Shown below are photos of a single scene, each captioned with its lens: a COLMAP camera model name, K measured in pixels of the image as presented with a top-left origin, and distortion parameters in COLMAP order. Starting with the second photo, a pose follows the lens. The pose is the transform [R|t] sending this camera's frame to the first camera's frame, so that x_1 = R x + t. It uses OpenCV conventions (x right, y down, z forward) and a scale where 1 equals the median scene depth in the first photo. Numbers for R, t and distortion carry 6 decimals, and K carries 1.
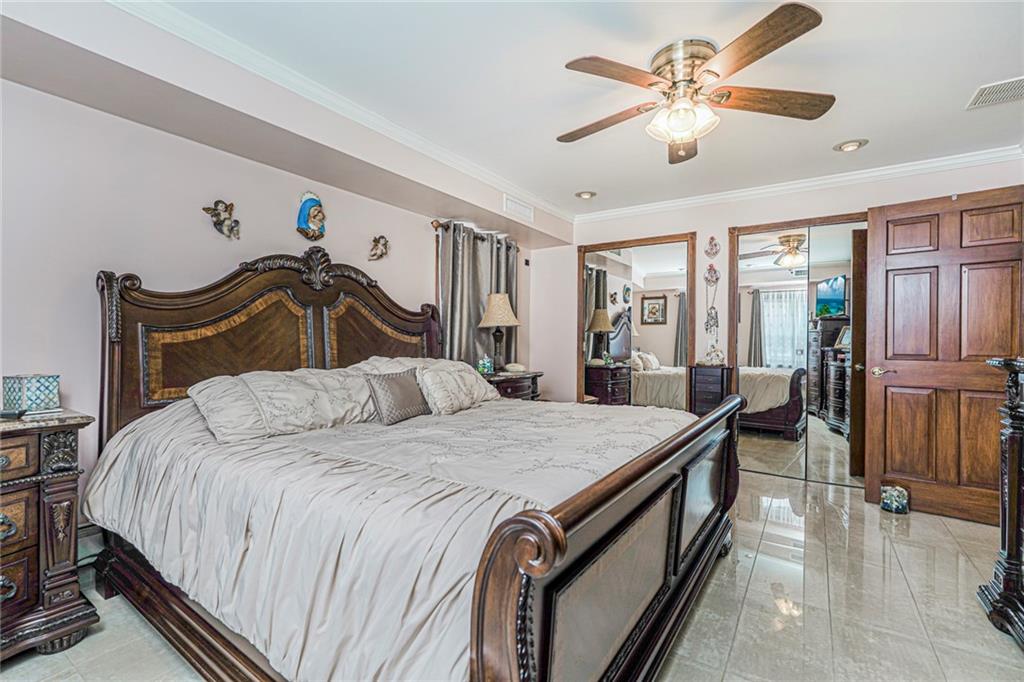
lens RADIAL K [[450.6, 0, 510.3], [0, 450.6, 340.4], [0, 0, 1]] dist [-0.017367, 0.008653]
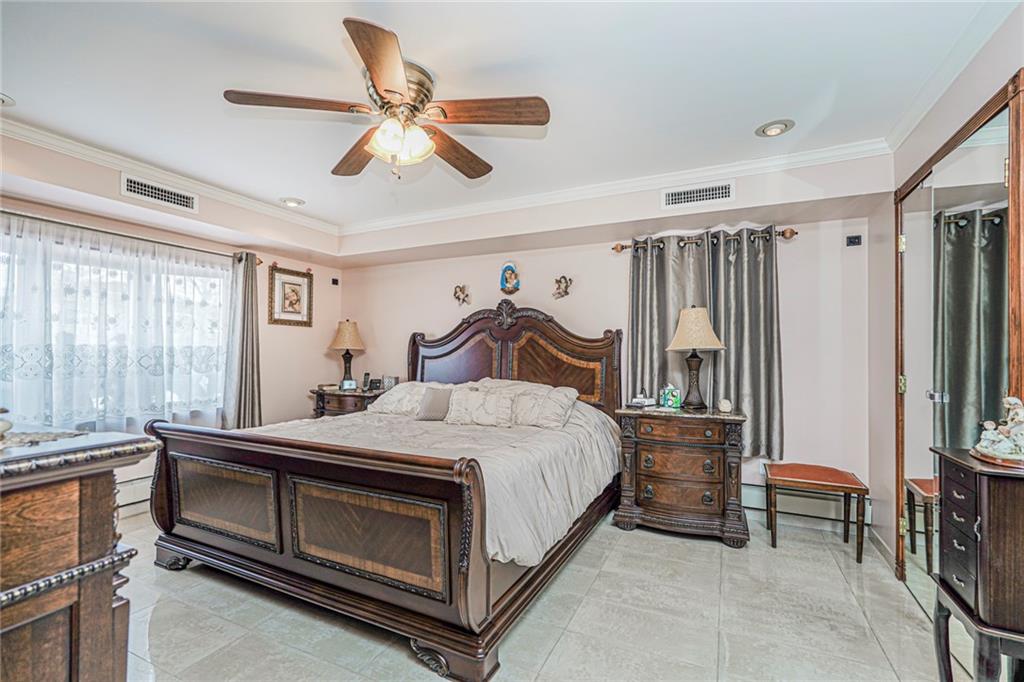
lens RADIAL K [[450.6, 0, 512.0], [0, 450.6, 344.4], [0, 0, 1]] dist [-0.017367, 0.008653]
pose [[0.146091, -0.020374, -0.989061, 0.930137], [-0.001072, 0.999784, -0.020753, -0.031696], [0.989271, 0.004092, 0.146038, 0.756217]]
